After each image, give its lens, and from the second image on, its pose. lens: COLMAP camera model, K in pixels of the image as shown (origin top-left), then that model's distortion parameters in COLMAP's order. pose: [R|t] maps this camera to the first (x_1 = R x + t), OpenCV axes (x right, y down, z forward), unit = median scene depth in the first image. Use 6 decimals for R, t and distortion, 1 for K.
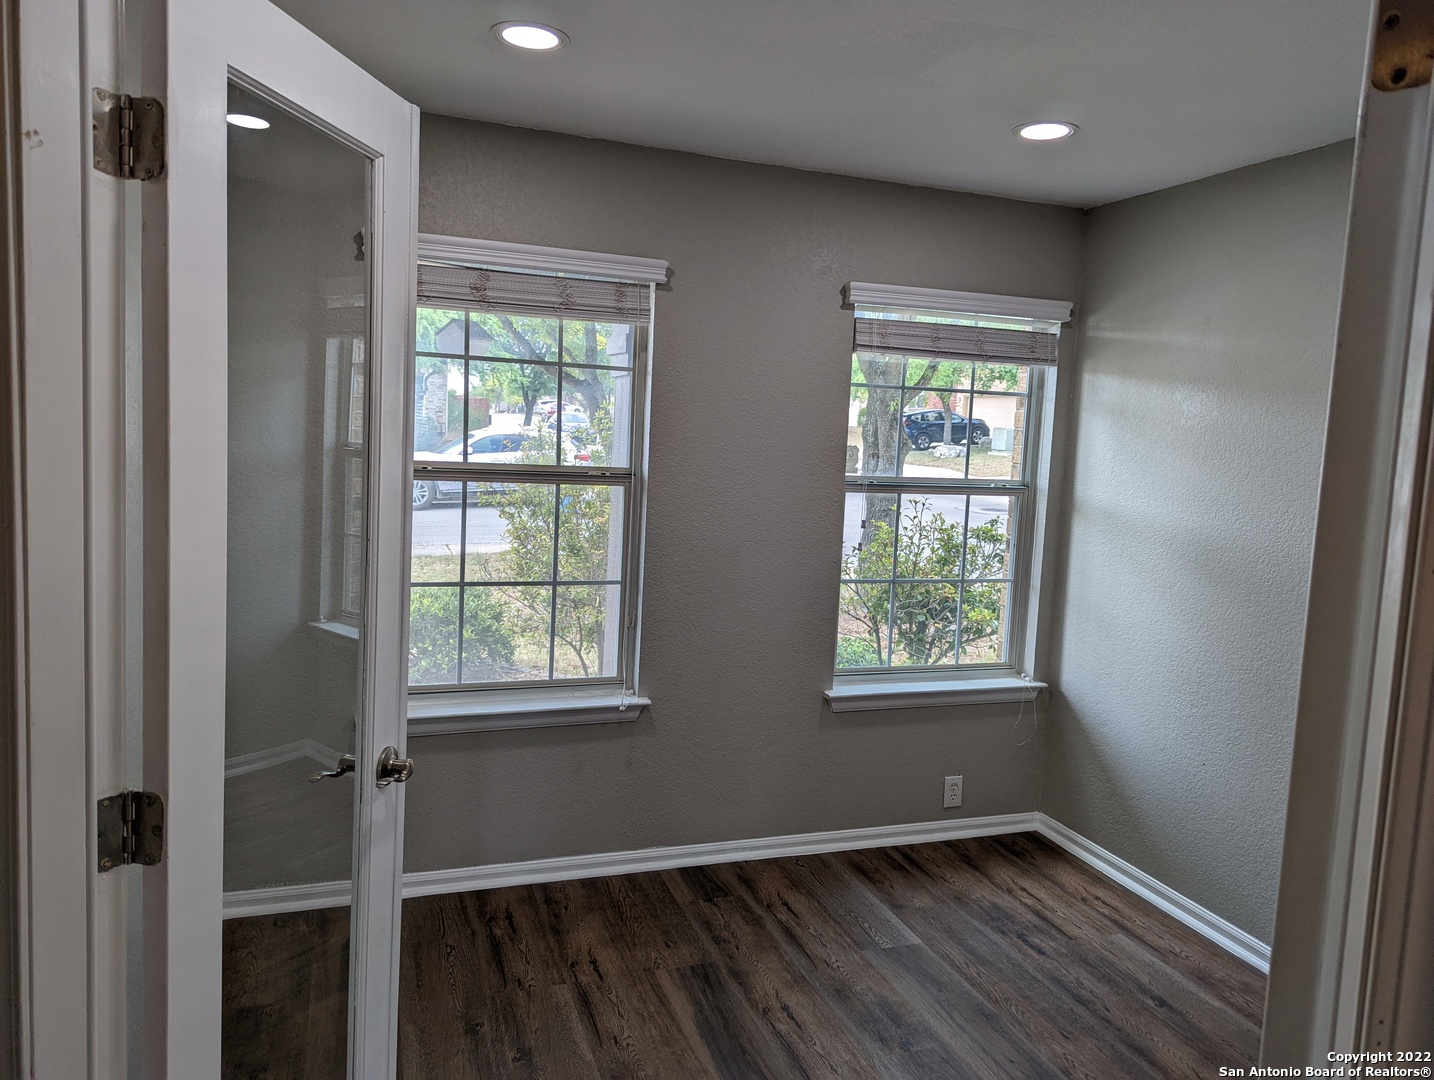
lens RADIAL K [[1021.1, 0, 716.4], [0, 1021.1, 529.1], [0, 0, 1]] dist [0.079624, -0.086482]
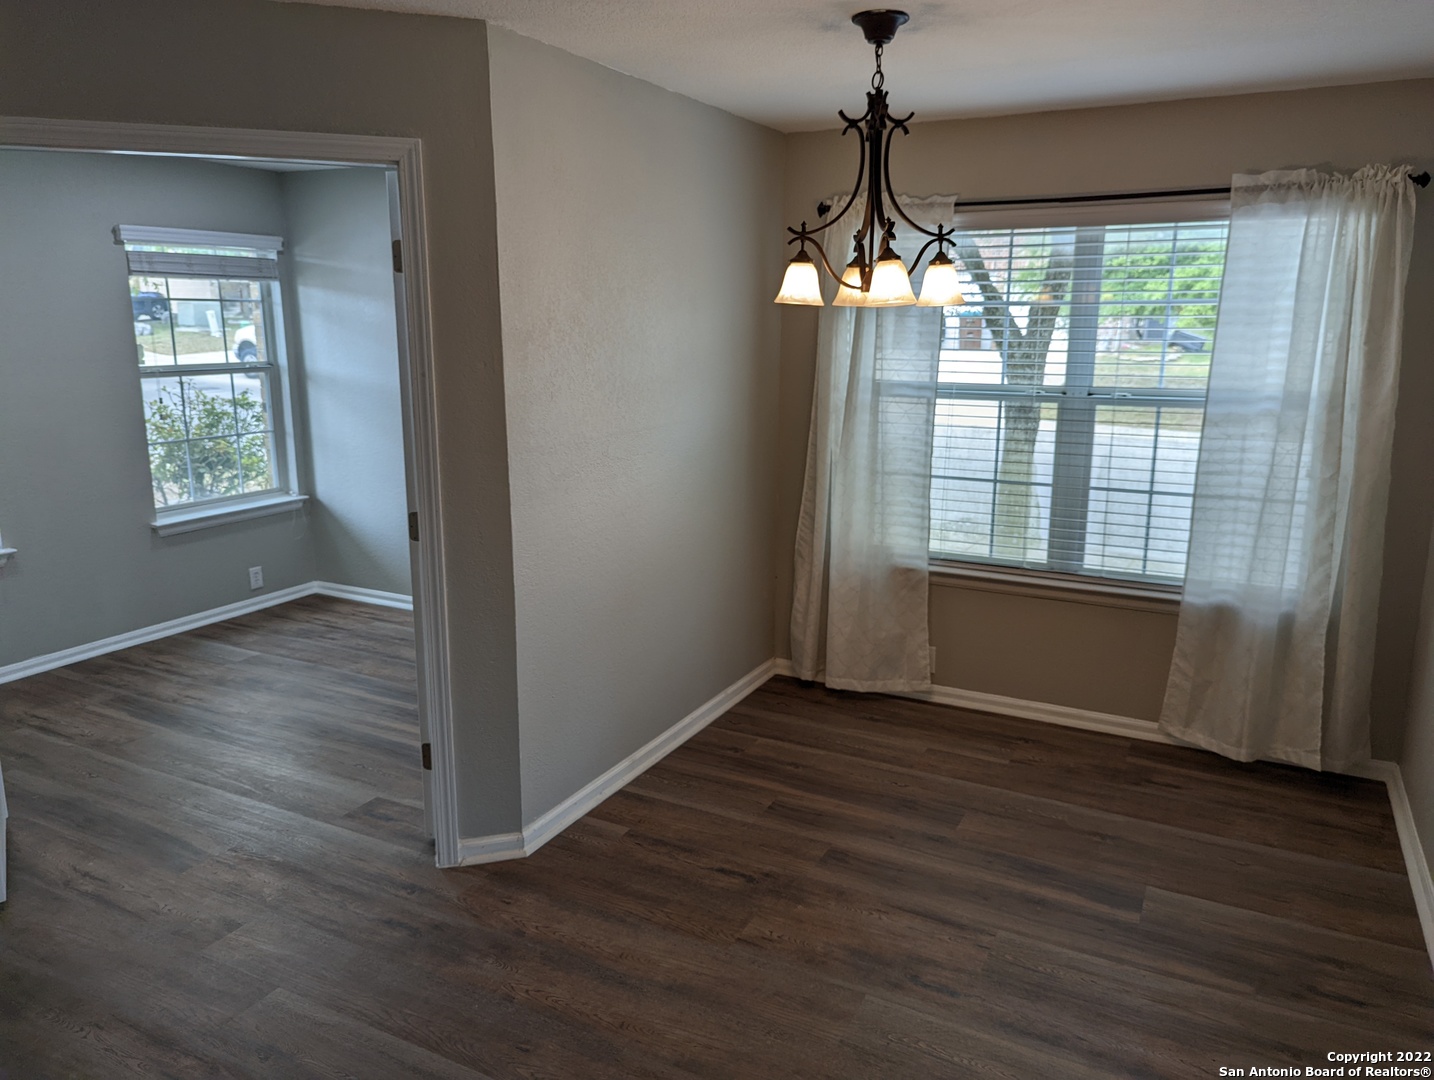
lens RADIAL K [[1021.1, 0, 716.4], [0, 1021.1, 529.1], [0, 0, 1]] dist [0.079624, -0.086482]
pose [[0.738517, -0.179831, 0.649810, -0.242632], [0.097684, 0.982144, 0.160784, 0.013370], [-0.667121, -0.055266, 0.742896, -0.558475]]
